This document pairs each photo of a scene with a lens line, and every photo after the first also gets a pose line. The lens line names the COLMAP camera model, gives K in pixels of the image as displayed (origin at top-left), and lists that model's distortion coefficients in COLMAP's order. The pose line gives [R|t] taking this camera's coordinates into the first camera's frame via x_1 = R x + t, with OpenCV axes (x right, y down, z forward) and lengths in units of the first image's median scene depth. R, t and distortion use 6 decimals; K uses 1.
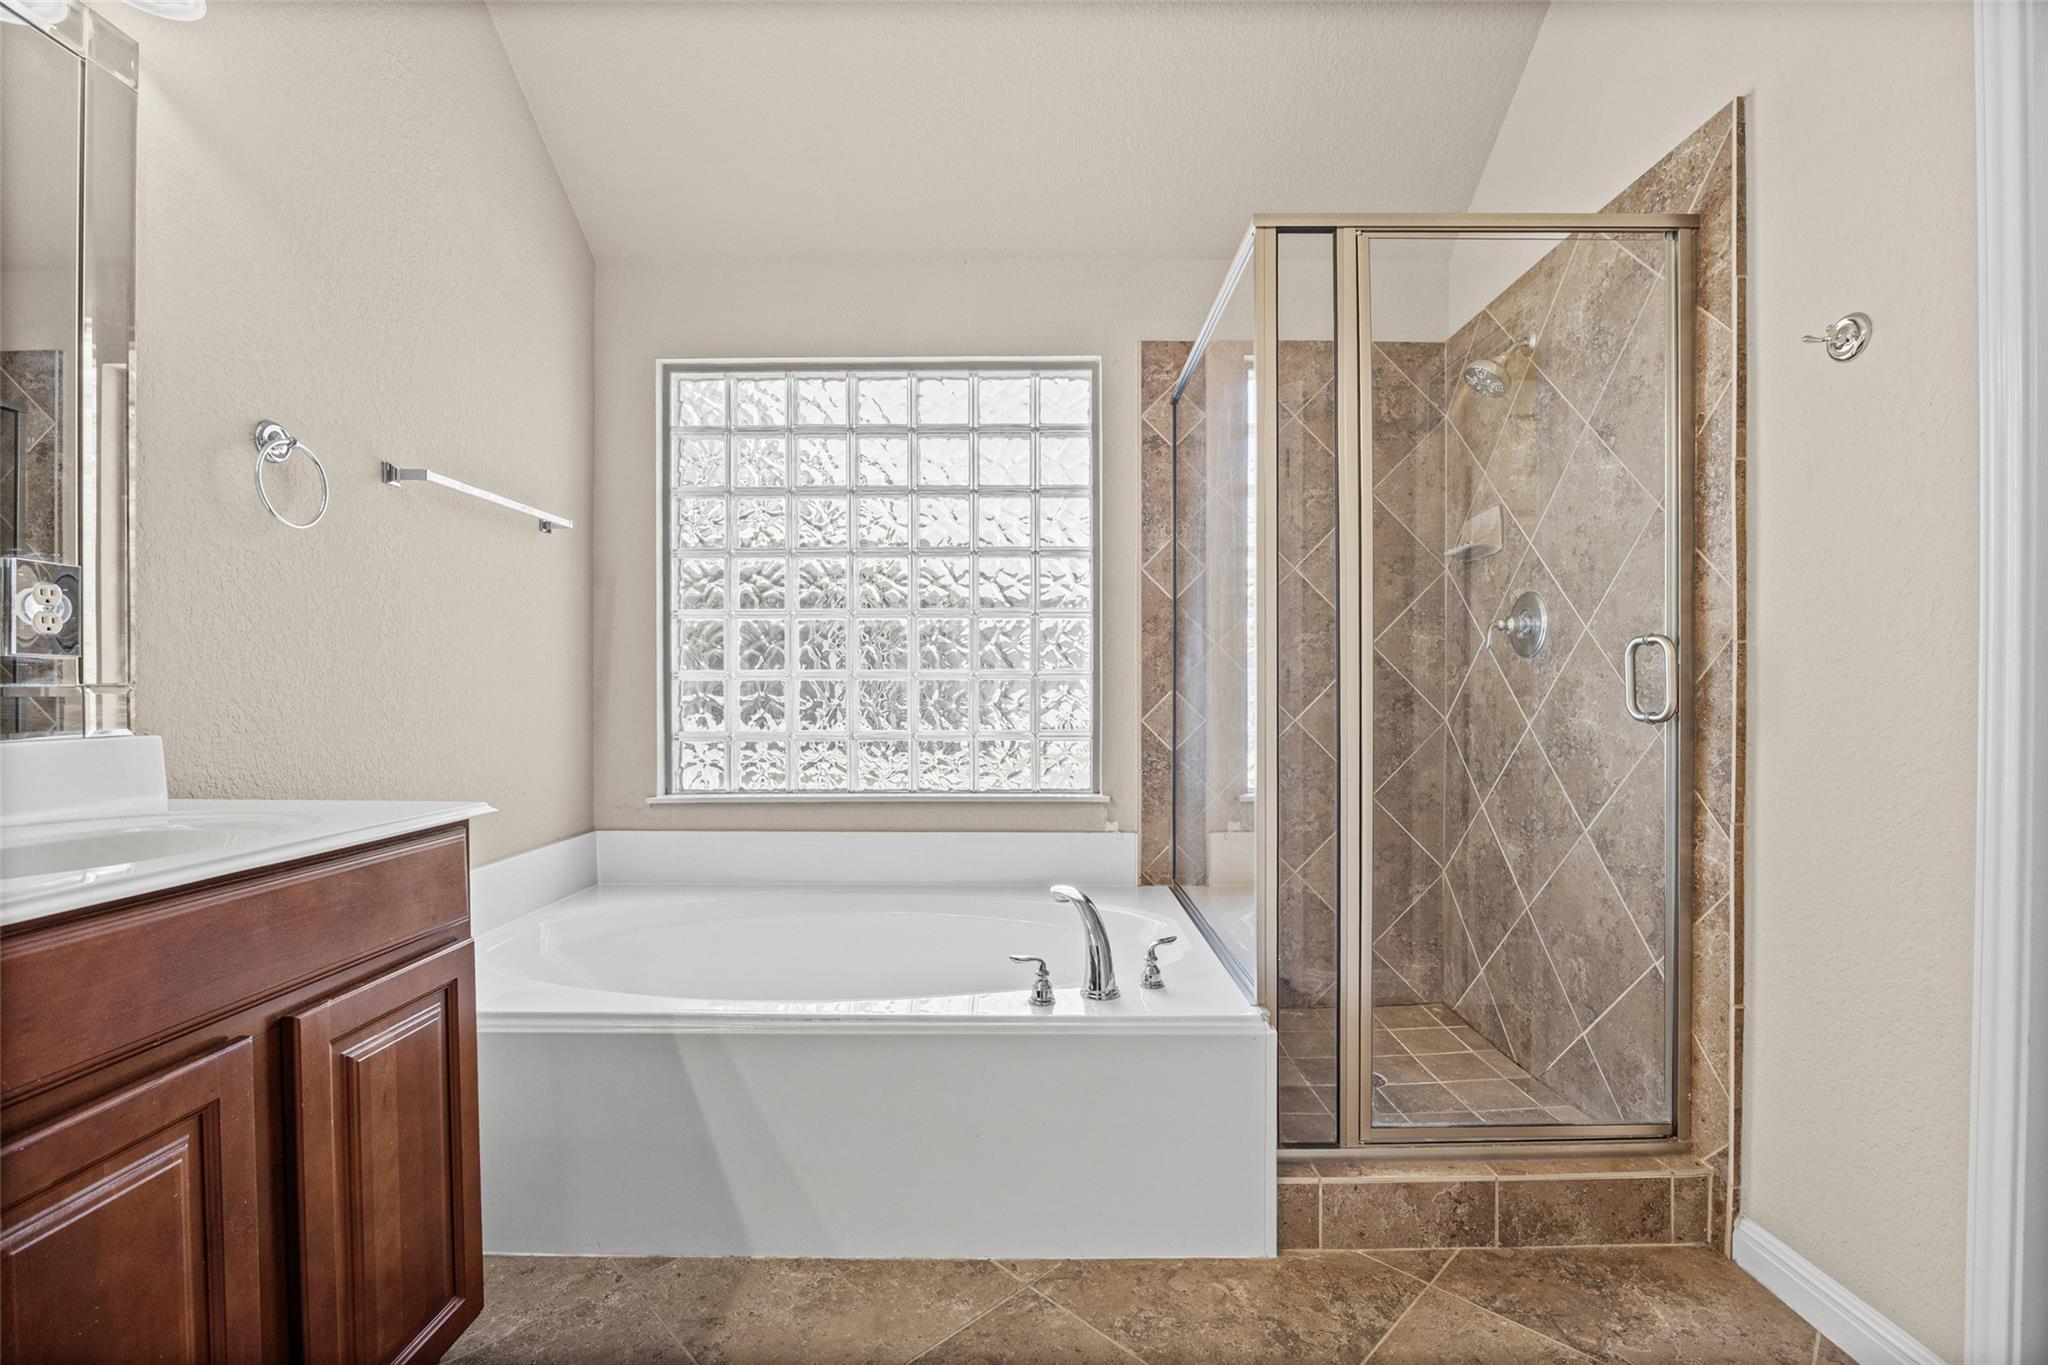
lens RADIAL K [[901.6, 0, 1029.6], [0, 901.6, 693.3], [0, 0, 1]] dist [-0.000826, -0.000027]
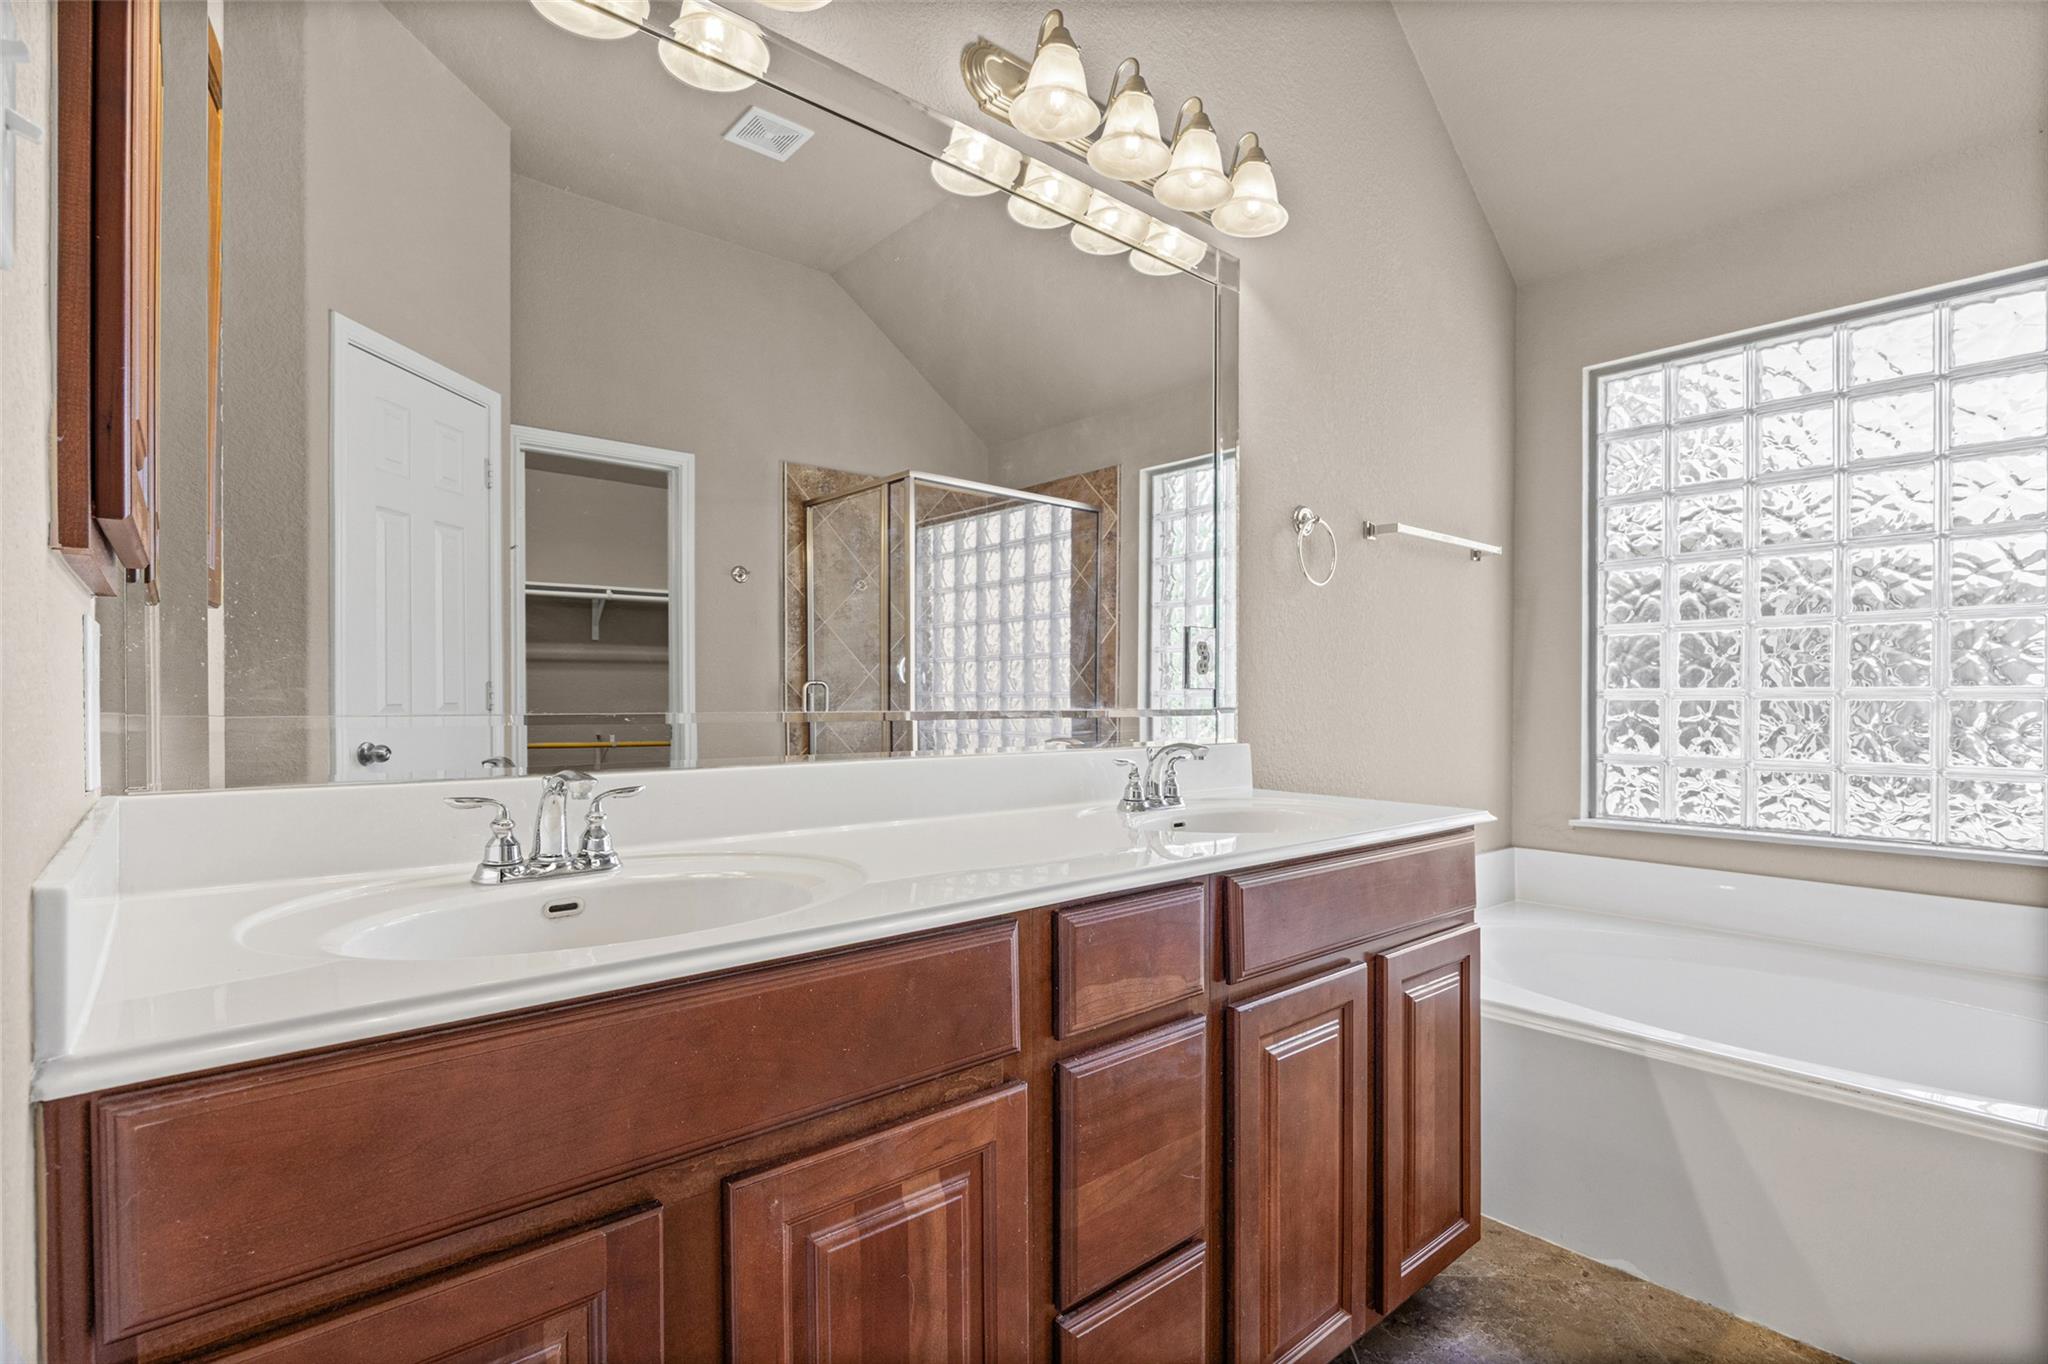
lens RADIAL K [[978.4, 0, 1016.6], [0, 978.4, 702.2], [0, 0, 1]] dist [-0.005690, -0.000833]
pose [[0.659947, 0.005996, -0.751288, -0.025455], [-0.006430, 0.999977, 0.002333, -0.009662], [0.751284, 0.003291, 0.659970, -0.145468]]
